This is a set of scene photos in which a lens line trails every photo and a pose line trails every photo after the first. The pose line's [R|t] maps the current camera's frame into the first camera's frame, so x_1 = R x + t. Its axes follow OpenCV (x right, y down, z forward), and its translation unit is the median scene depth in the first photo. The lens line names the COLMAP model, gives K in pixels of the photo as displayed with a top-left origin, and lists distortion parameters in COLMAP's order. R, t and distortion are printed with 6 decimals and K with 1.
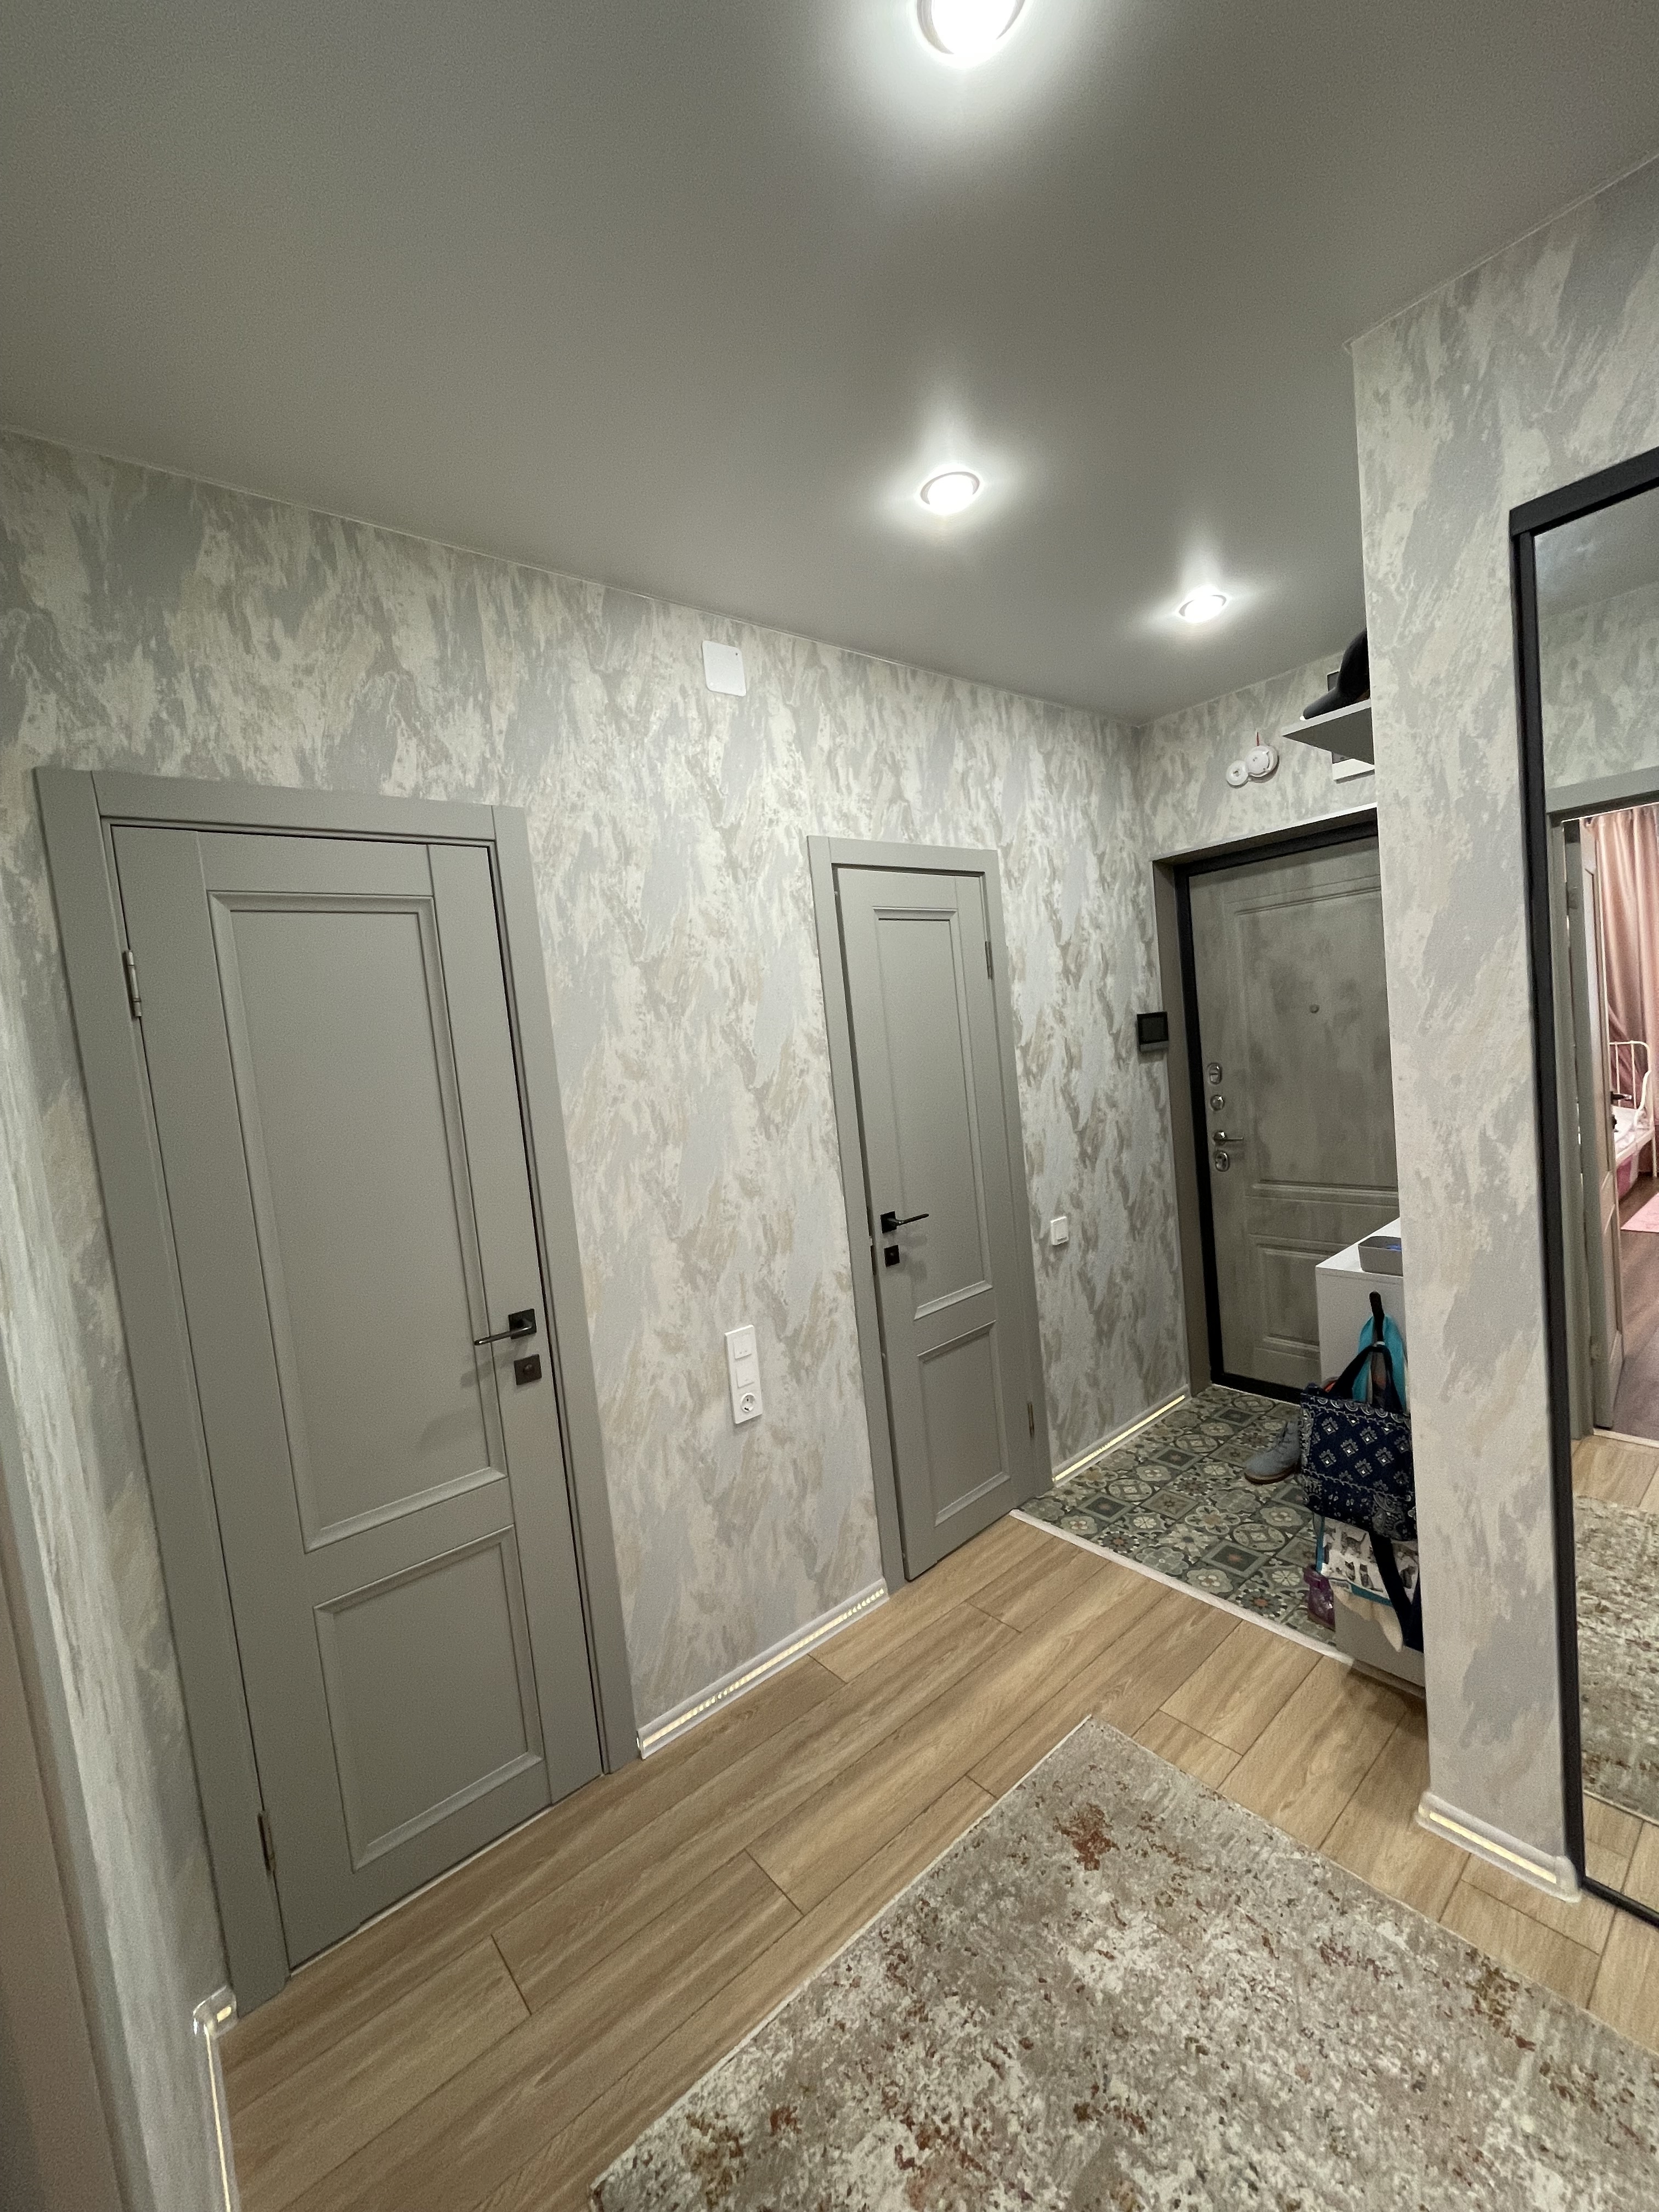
lens RADIAL K [[898.9, 0, 833.4], [0, 898.9, 1098.8], [0, 0, 1]] dist [-0.002558, 0.000011]
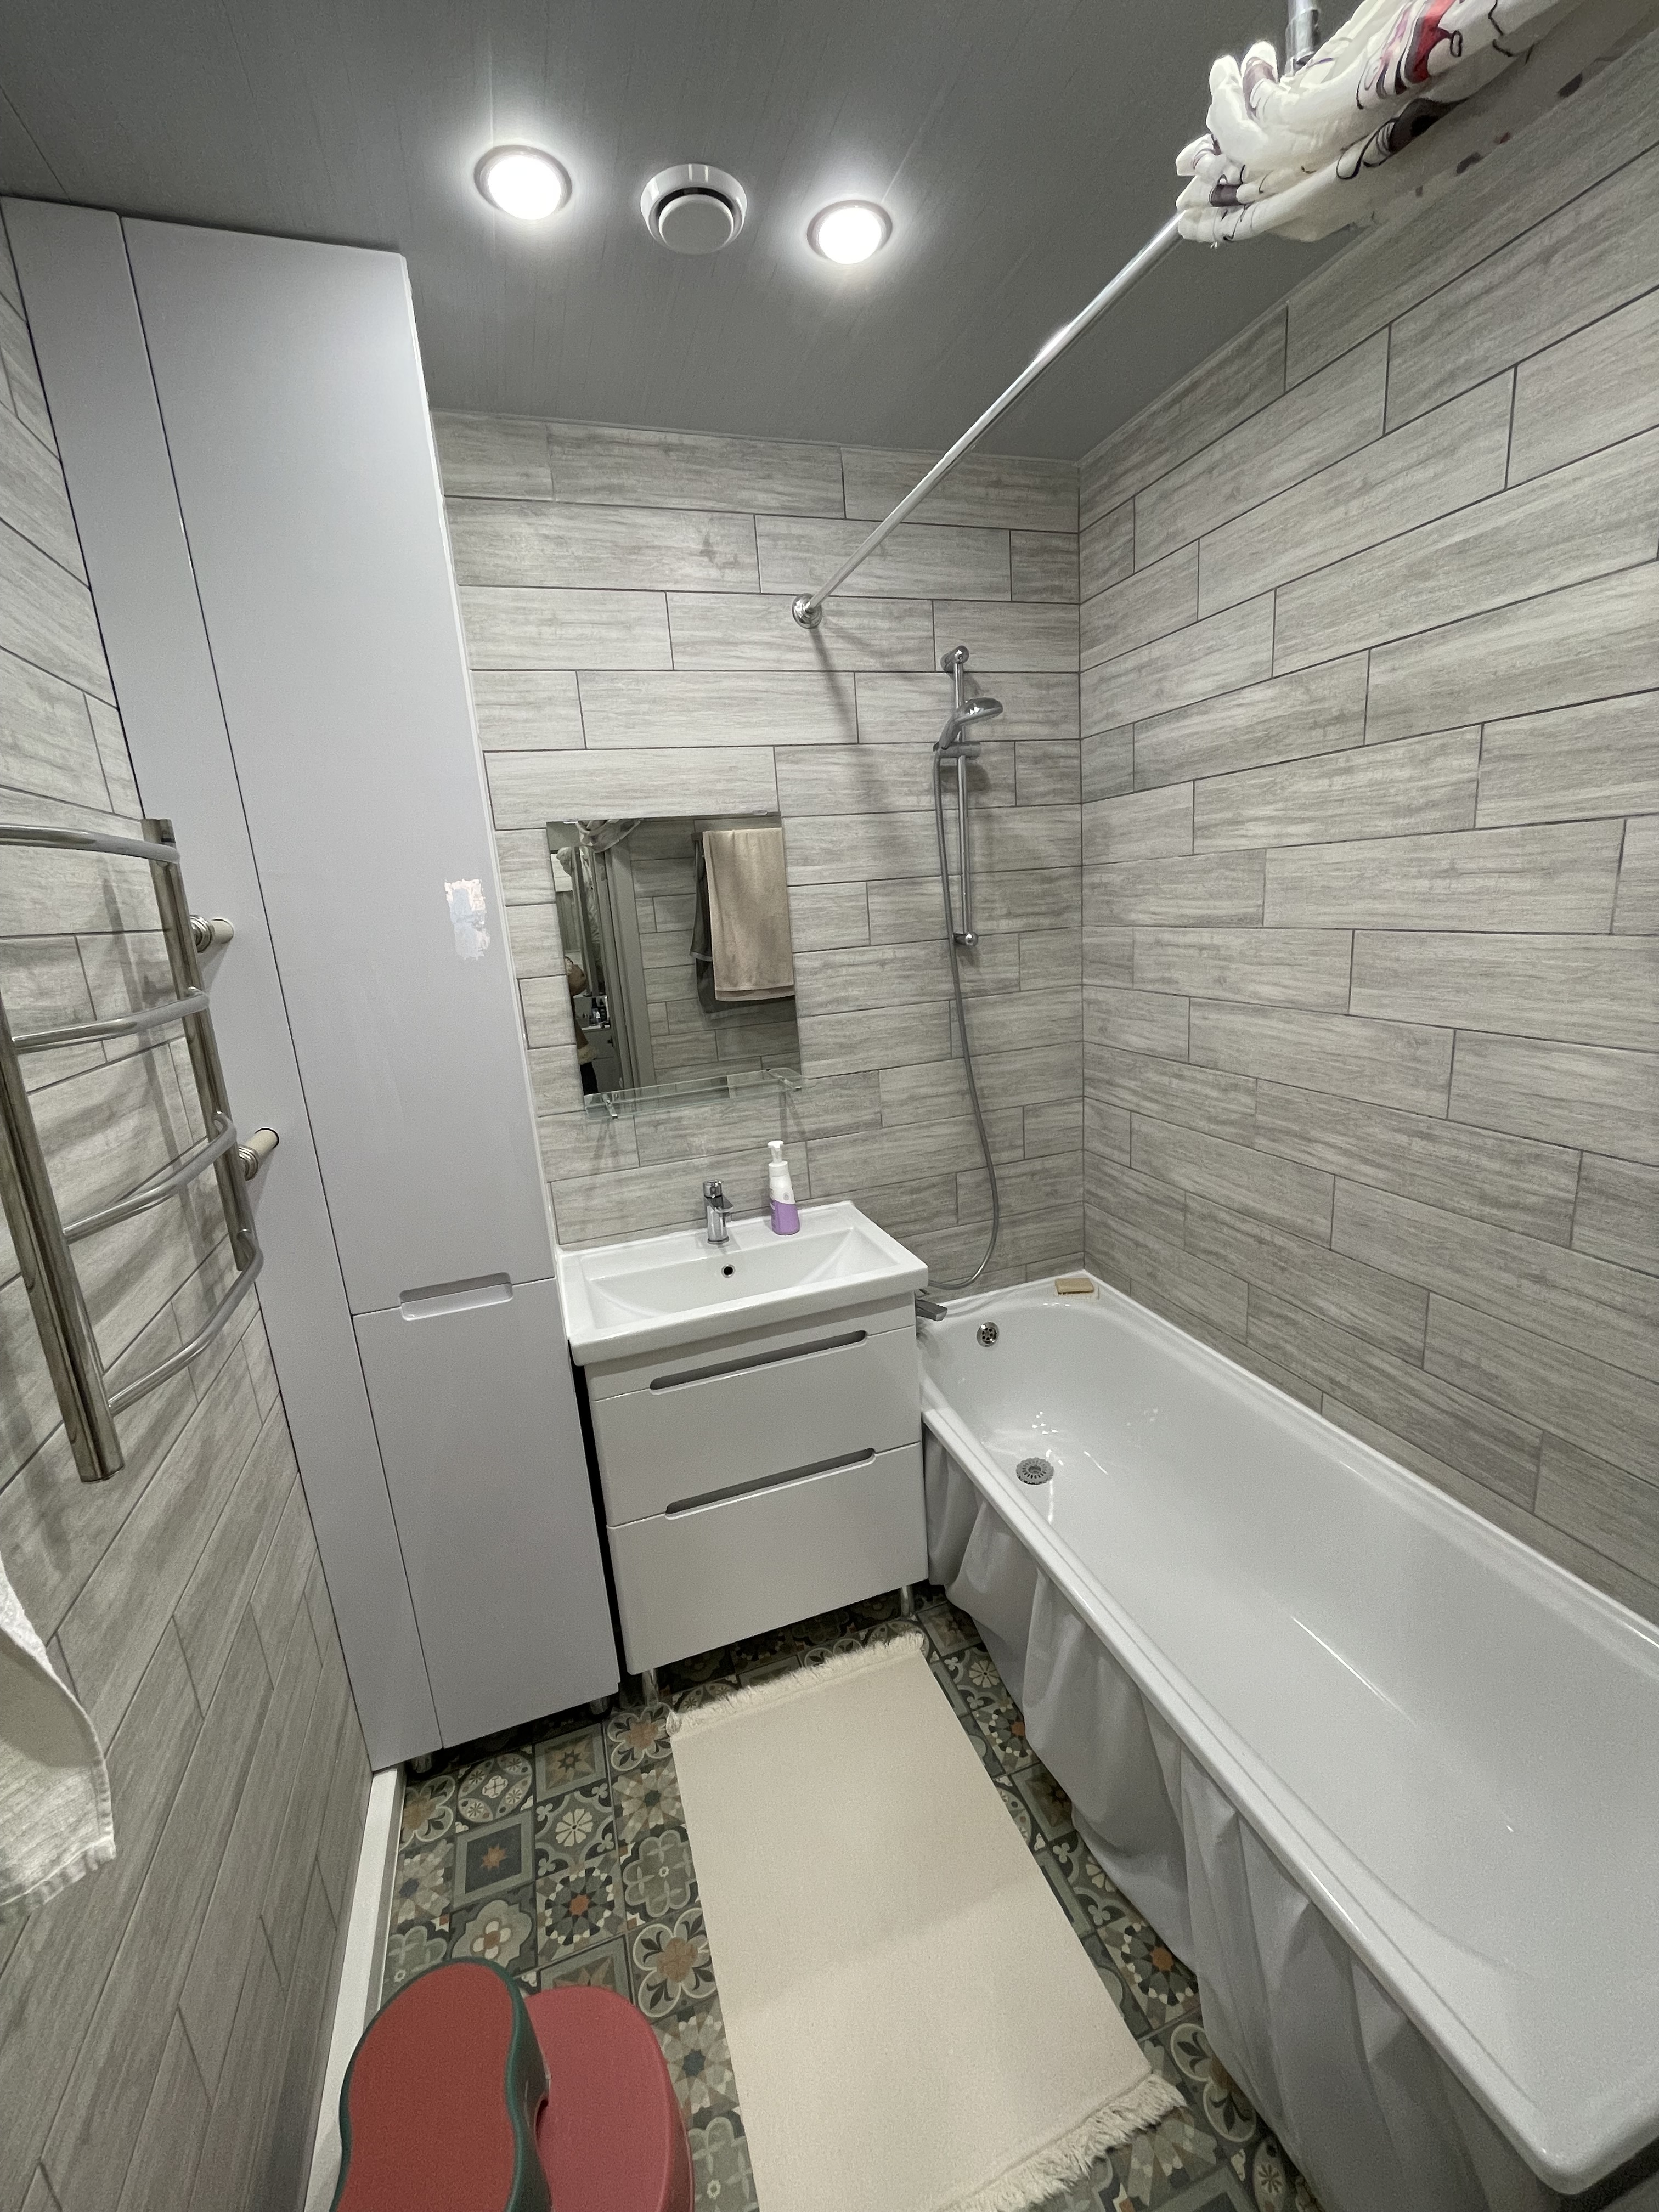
lens RADIAL K [[898.9, 0, 840.7], [0, 898.9, 1110.6], [0, 0, 1]] dist [-0.002558, 0.000011]
pose [[0.349771, -0.162382, 0.922655, 0.025165], [0.101577, 0.985631, 0.134958, -0.080887], [-0.931312, 0.046516, 0.361239, 0.505671]]
